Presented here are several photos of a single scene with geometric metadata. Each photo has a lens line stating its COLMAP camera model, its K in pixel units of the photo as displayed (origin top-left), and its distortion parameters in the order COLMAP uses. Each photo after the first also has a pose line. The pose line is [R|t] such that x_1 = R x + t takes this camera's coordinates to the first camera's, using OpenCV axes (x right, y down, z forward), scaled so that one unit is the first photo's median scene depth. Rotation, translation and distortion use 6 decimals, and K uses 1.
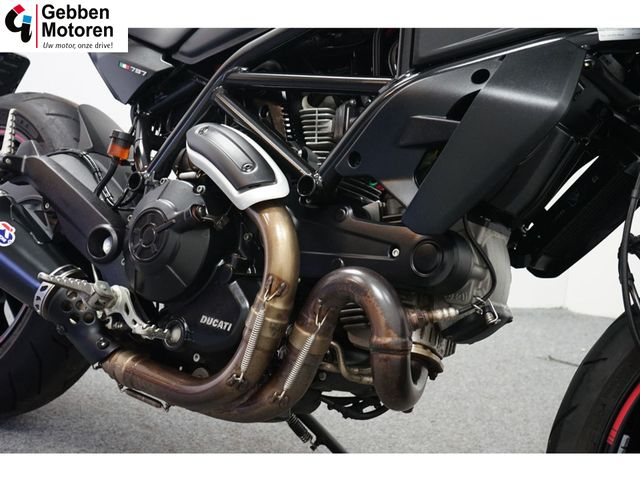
lens RADIAL K [[893.9, 0, 320.0], [0, 893.9, 240.0], [0, 0, 1]] dist [0.007315, 0.018676]
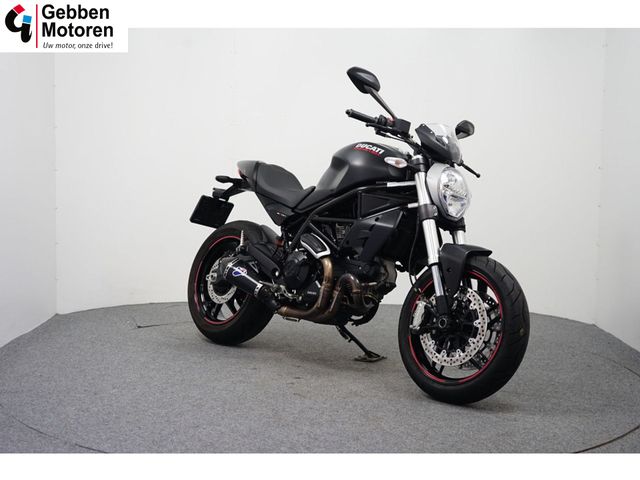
lens RADIAL K [[947.3, 0, 320.0], [0, 947.3, 240.0], [0, 0, 1]] dist [0.001316, -0.010112]
pose [[0.990507, -0.056249, -0.125424, 0.361205], [0.047250, 0.996167, -0.073606, 0.153239], [0.129084, 0.066981, 0.989369, -2.458639]]
